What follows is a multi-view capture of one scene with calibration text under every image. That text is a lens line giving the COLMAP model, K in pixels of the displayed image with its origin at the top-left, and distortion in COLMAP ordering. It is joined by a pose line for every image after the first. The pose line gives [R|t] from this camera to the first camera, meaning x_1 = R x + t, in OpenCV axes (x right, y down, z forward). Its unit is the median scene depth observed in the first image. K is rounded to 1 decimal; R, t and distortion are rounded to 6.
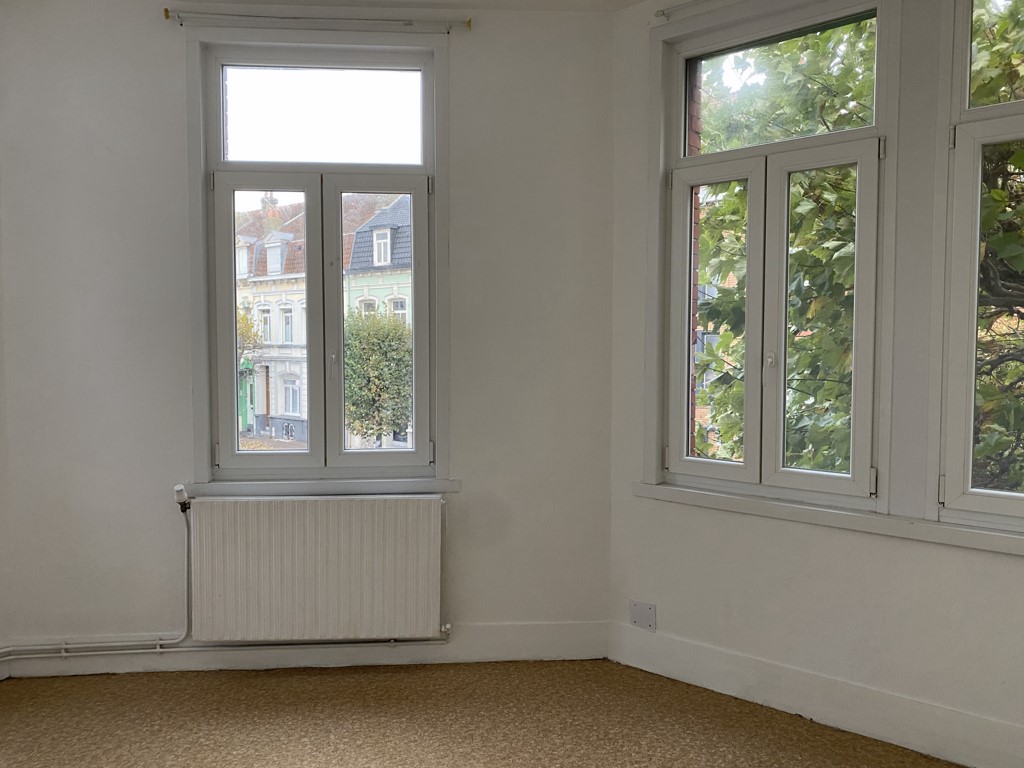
lens RADIAL K [[781.9, 0, 520.6], [0, 781.9, 384.6], [0, 0, 1]] dist [0.031146, -0.022532]
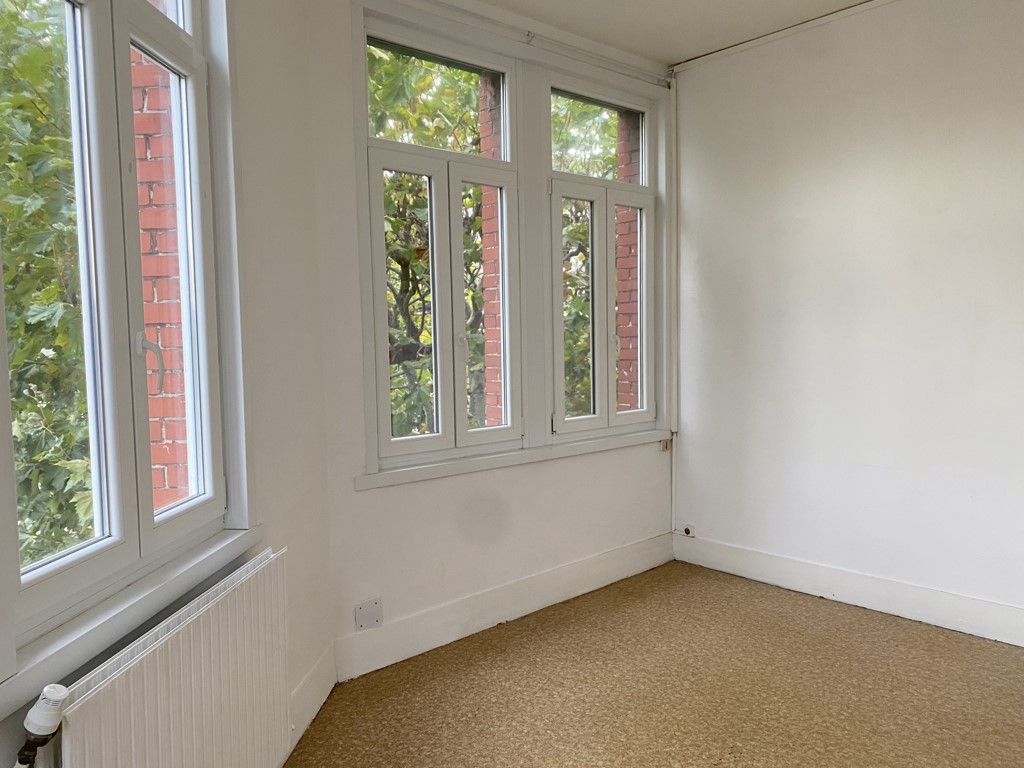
lens RADIAL K [[781.9, 0, 520.3], [0, 781.9, 381.4], [0, 0, 1]] dist [0.031146, -0.022532]
pose [[0.148743, -0.072056, 0.986247, -0.804083], [0.069684, 0.995626, 0.062232, -0.034569], [-0.986418, 0.059469, 0.153113, 0.727245]]
